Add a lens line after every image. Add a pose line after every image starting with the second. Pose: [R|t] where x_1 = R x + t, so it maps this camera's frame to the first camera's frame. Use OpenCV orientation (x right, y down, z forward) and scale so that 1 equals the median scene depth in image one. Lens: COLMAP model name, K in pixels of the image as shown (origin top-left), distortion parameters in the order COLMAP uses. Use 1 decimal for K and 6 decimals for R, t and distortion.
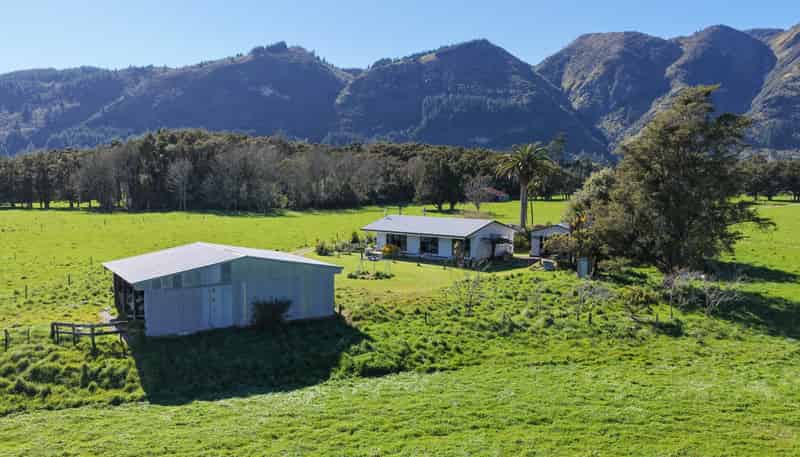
lens RADIAL K [[678.5, 0, 403.0], [0, 678.5, 230.4], [0, 0, 1]] dist [-0.025271, 0.062619]
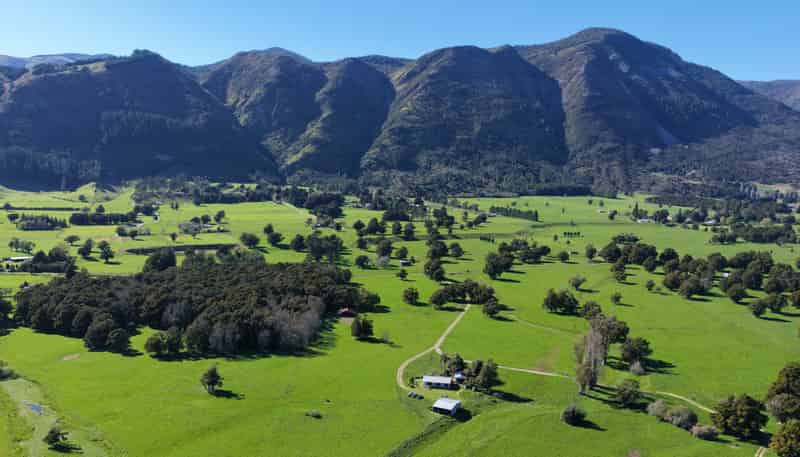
lens RADIAL K [[678.5, 0, 403.0], [0, 678.5, 230.4], [0, 0, 1]] dist [-0.025271, 0.062619]
pose [[0.860246, -0.038521, 0.508423, -0.094153], [0.020395, 0.998944, 0.041178, -0.046272], [-0.509472, -0.025054, 0.860123, -0.108375]]
